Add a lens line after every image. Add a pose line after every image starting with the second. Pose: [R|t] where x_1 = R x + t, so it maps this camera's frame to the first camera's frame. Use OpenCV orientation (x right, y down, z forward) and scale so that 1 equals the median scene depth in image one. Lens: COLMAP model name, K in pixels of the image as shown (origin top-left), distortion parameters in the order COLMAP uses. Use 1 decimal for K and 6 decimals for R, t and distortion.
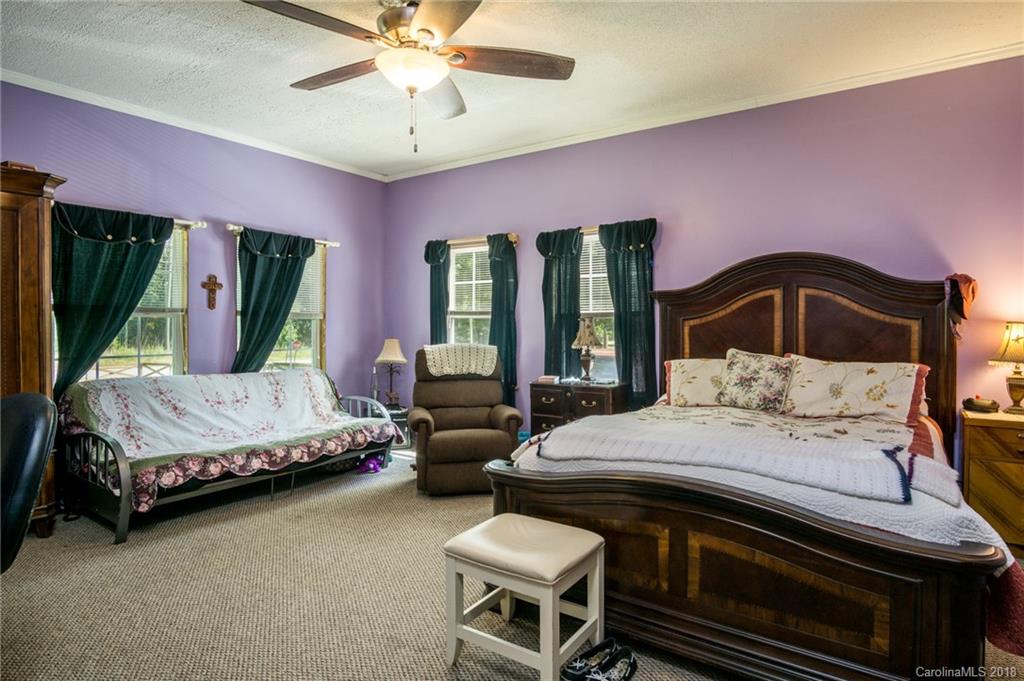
lens RADIAL K [[553.5, 0, 500.5], [0, 553.5, 328.2], [0, 0, 1]] dist [-0.024913, -0.001362]
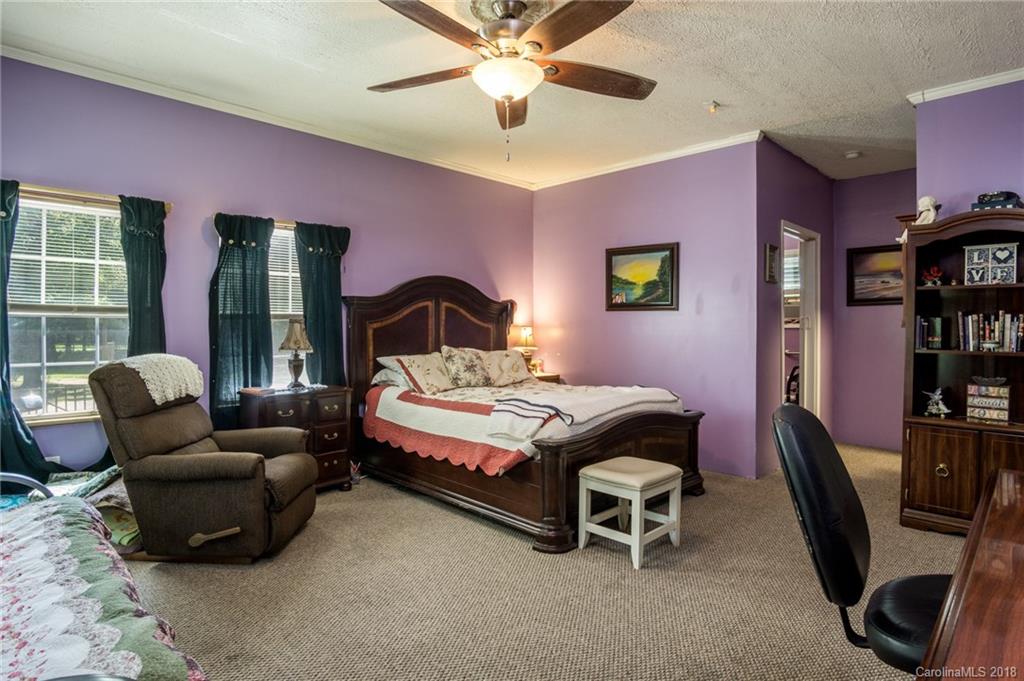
lens RADIAL K [[553.5, 0, 500.5], [0, 553.5, 328.2], [0, 0, 1]] dist [-0.024913, -0.001362]
pose [[0.194384, -0.009822, 0.980876, -0.750164], [-0.005337, 0.999924, 0.011071, -0.018423], [-0.980911, -0.007387, 0.194317, 0.511981]]
